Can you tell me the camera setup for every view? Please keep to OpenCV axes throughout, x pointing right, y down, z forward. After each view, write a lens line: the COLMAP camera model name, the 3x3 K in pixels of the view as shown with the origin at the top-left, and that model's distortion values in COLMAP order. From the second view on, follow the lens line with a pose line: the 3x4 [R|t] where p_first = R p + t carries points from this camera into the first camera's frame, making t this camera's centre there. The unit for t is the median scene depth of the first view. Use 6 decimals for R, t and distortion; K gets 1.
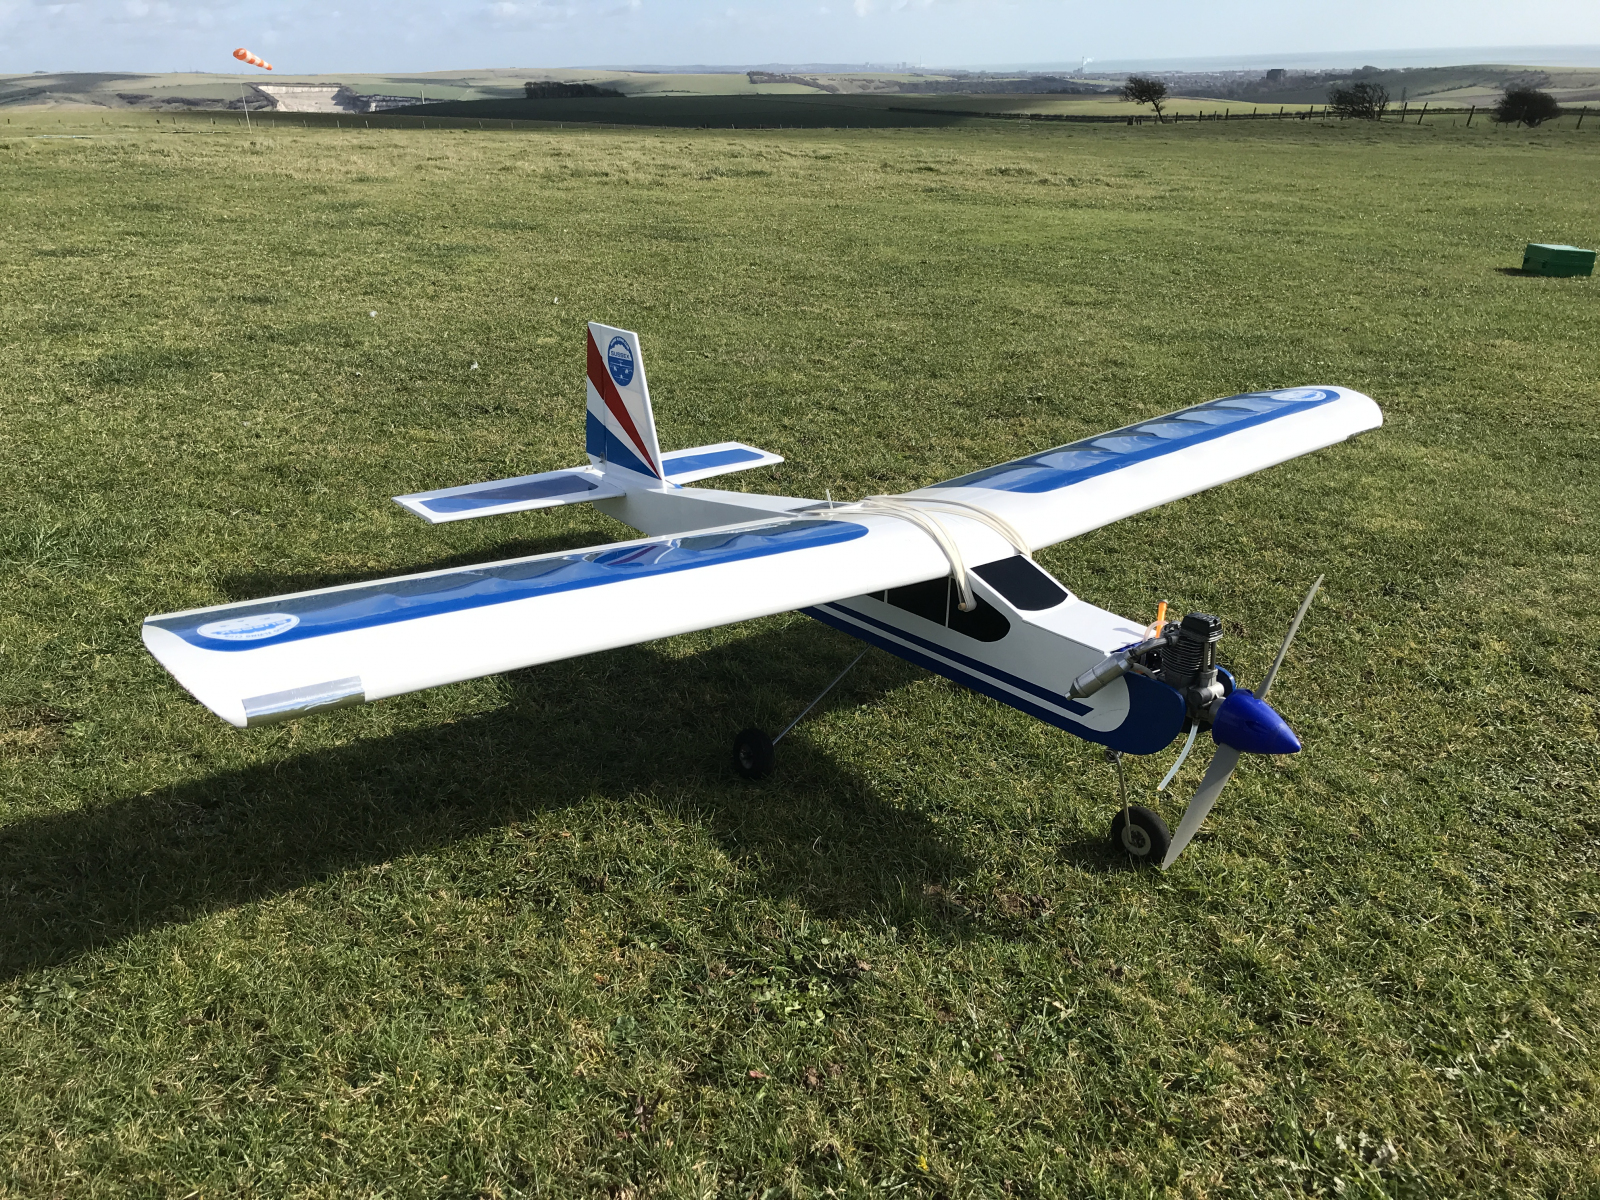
lens RADIAL K [[1300.9, 0, 804.7], [0, 1300.9, 592.2], [0, 0, 1]] dist [0.009720, -0.011092]
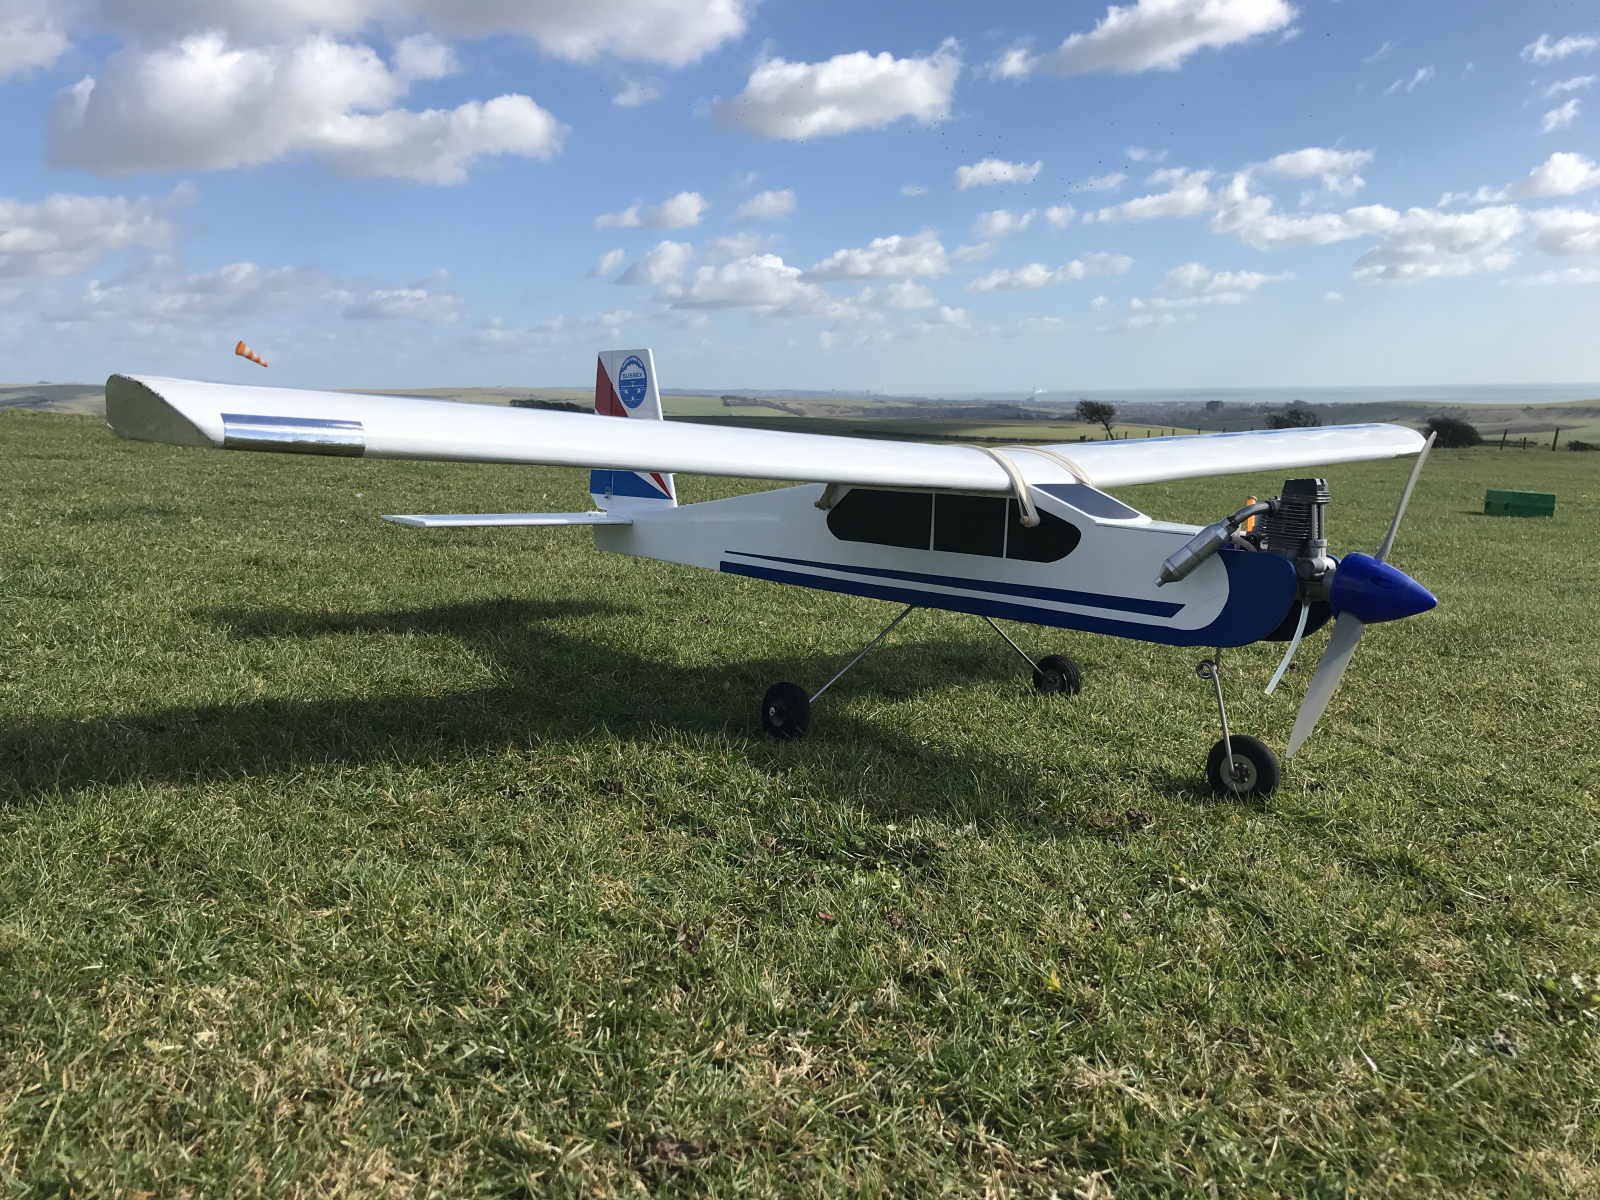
lens RADIAL K [[1300.9, 0, 799.2], [0, 1300.9, 607.0], [0, 0, 1]] dist [0.009720, -0.011092]
pose [[0.999789, 0.004539, 0.020048, -0.052734], [-0.000006, 0.975386, -0.220503, 0.271184], [-0.020555, 0.220456, 0.975180, 0.142389]]
